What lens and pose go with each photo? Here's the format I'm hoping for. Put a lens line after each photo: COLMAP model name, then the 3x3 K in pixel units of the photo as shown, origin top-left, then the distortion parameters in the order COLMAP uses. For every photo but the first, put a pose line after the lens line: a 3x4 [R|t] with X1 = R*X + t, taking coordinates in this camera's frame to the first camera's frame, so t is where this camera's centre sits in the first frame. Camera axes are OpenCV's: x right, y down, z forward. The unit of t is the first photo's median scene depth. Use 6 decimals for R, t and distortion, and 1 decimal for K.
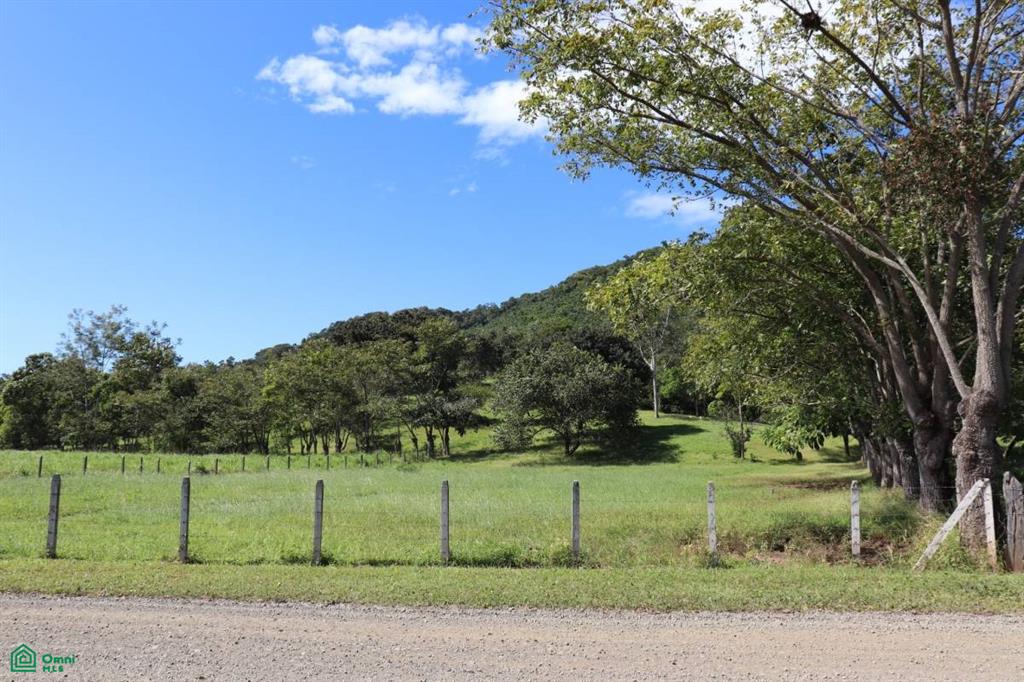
lens RADIAL K [[847.4, 0, 517.3], [0, 847.4, 328.0], [0, 0, 1]] dist [-0.170789, 0.148027]
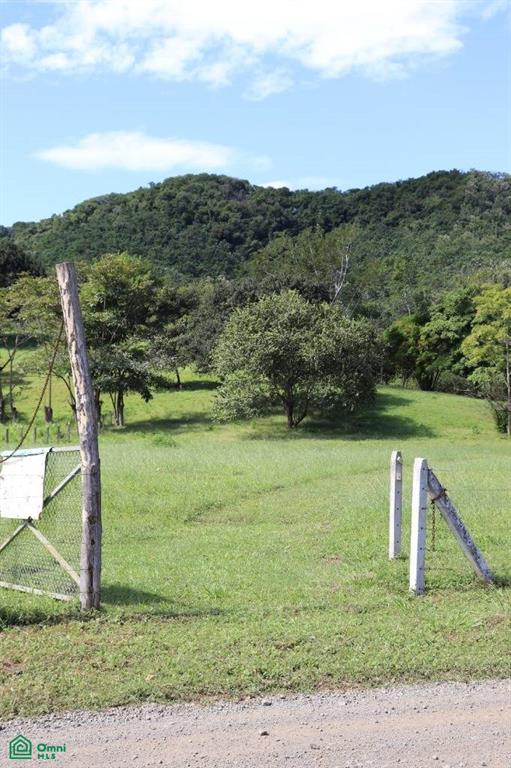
lens RADIAL K [[1025.8, 0, 255.7], [0, 1025.8, 376.9], [0, 0, 1]] dist [0.054748, 0.000000]
pose [[0.966569, 0.019886, 0.255633, -0.230772], [-0.045930, 0.994290, 0.096318, 0.004493], [-0.252258, -0.104839, 0.961964, 0.030887]]
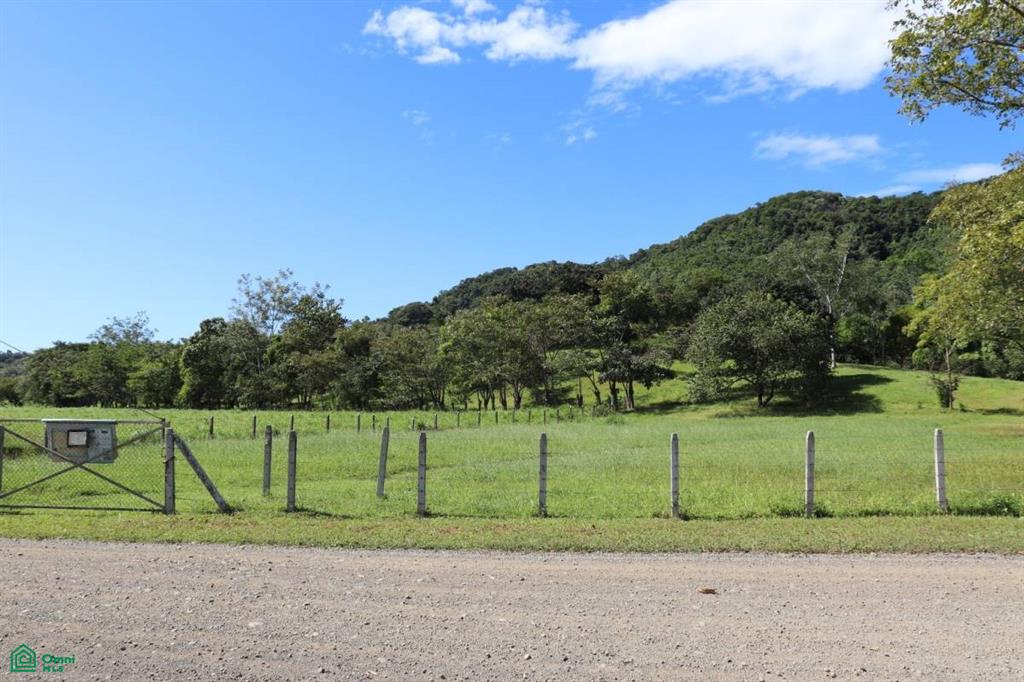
lens RADIAL K [[847.4, 0, 510.1], [0, 847.4, 338.4], [0, 0, 1]] dist [-0.170789, 0.148027]
pose [[0.987710, -0.019551, -0.155072, -0.075446], [0.029856, 0.997477, 0.064400, -0.000266], [0.153421, -0.068238, 0.985802, -0.002545]]
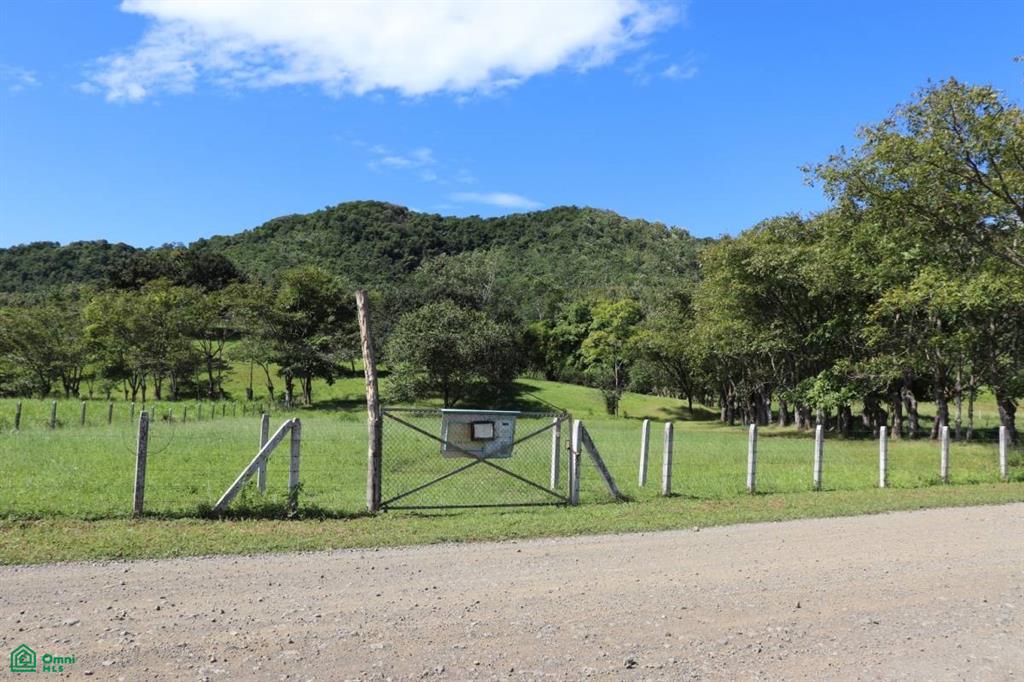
lens RADIAL K [[847.4, 0, 514.3], [0, 847.4, 339.4], [0, 0, 1]] dist [-0.170789, 0.148027]
pose [[0.926617, 0.050726, 0.372570, -0.253249], [-0.076165, 0.995639, 0.053870, 0.002245], [-0.368212, -0.078294, 0.926439, -0.001235]]
